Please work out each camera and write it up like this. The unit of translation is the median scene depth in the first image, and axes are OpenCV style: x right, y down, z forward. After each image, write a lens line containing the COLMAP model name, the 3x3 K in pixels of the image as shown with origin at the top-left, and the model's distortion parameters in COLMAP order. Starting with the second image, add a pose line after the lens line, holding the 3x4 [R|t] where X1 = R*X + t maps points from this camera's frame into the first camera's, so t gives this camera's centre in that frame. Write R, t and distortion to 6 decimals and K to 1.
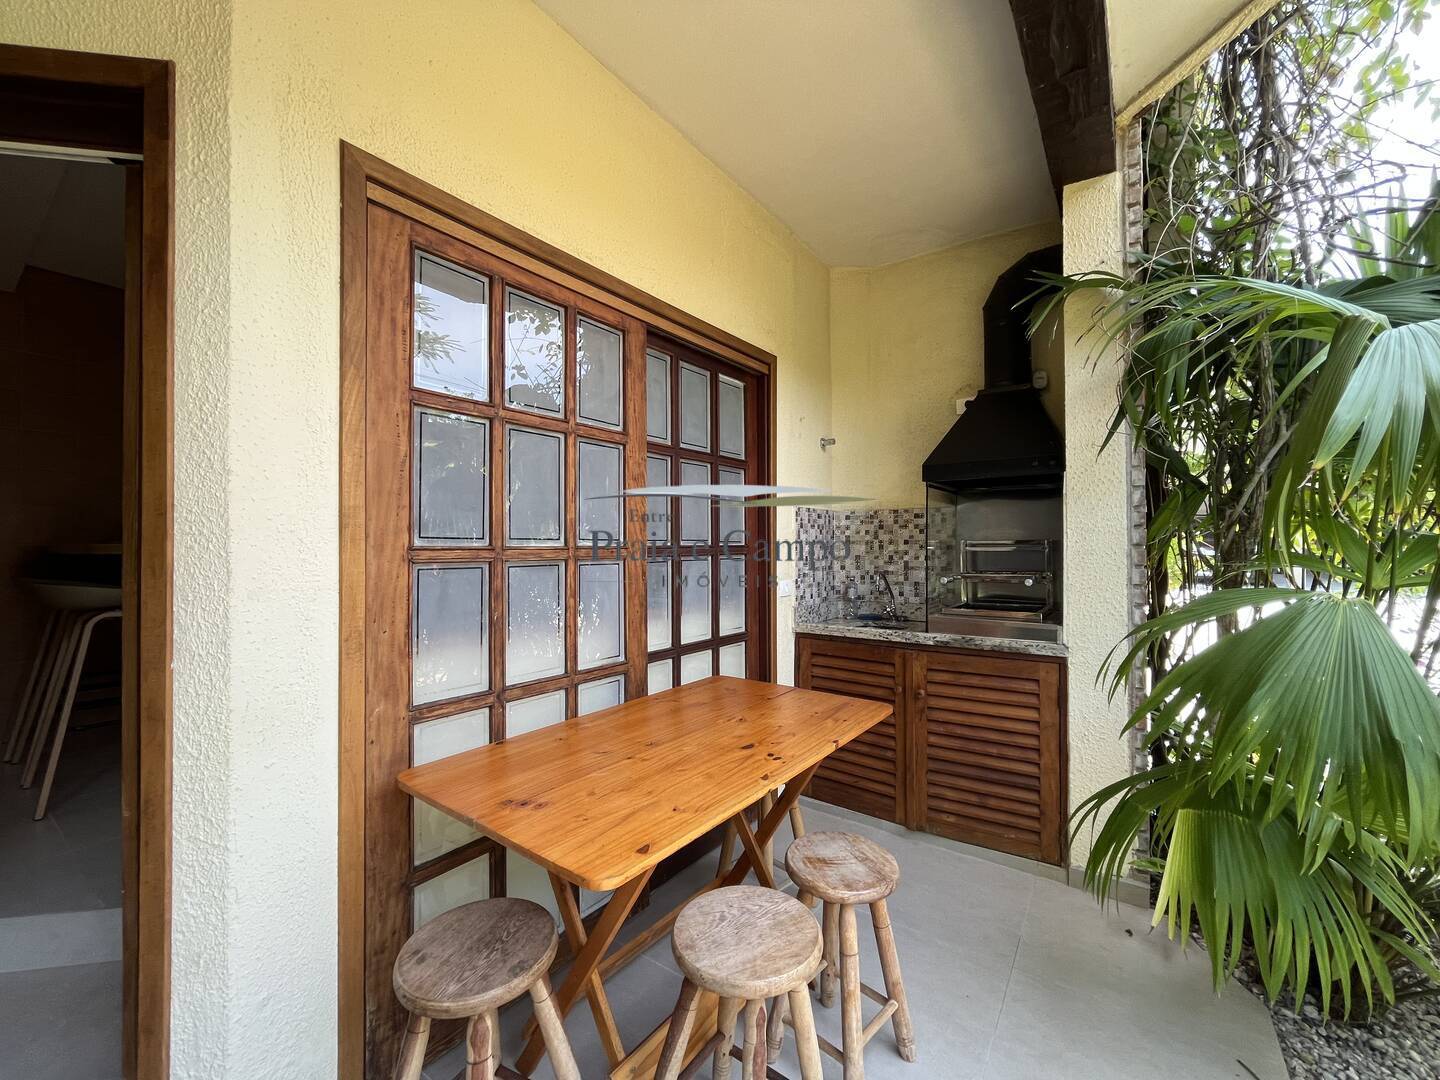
lens RADIAL K [[589.1, 0, 719.1], [0, 589.1, 538.5], [0, 0, 1]] dist [-0.002133, -0.000269]
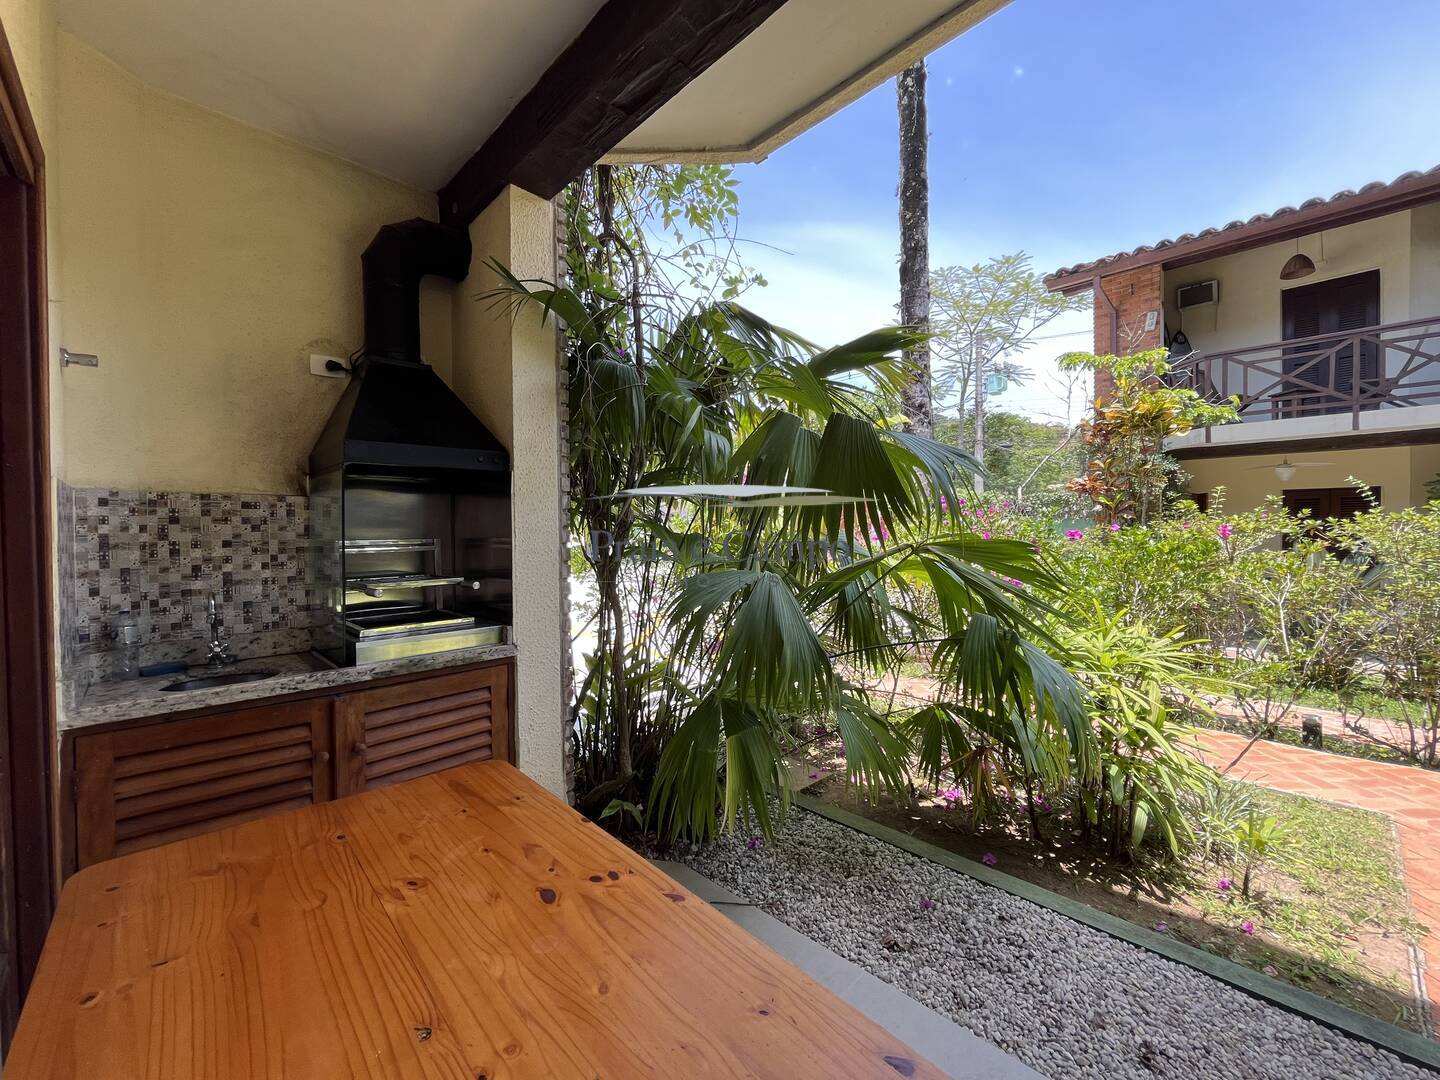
lens RADIAL K [[589.1, 0, 712.2], [0, 589.1, 544.0], [0, 0, 1]] dist [-0.002133, -0.000269]
pose [[0.168828, -0.025872, 0.985306, -0.365194], [-0.004204, 0.999627, 0.026968, -0.020716], [-0.985637, -0.008695, 0.168656, 0.517025]]
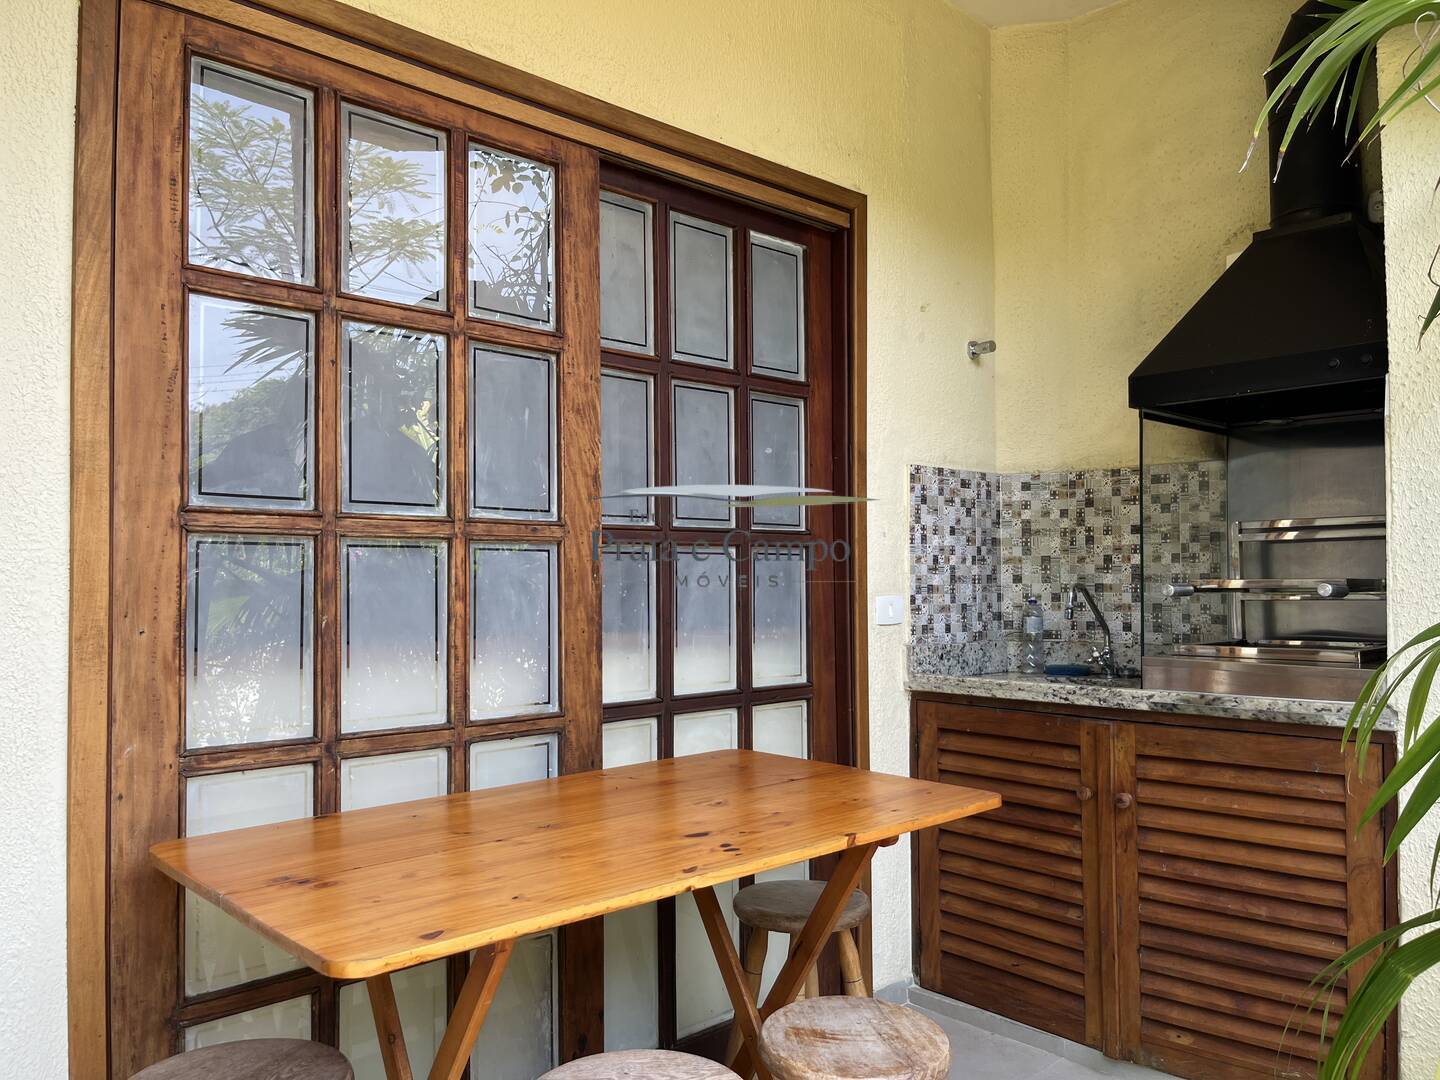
lens RADIAL K [[1101.9, 0, 723.5], [0, 1101.9, 551.5], [0, 0, 1]] dist [0.054221, -0.073755]
pose [[0.983542, -0.007843, -0.180508, 0.197992], [0.005296, 0.999880, -0.014587, 0.057898], [0.180601, 0.013391, 0.983465, -0.075441]]
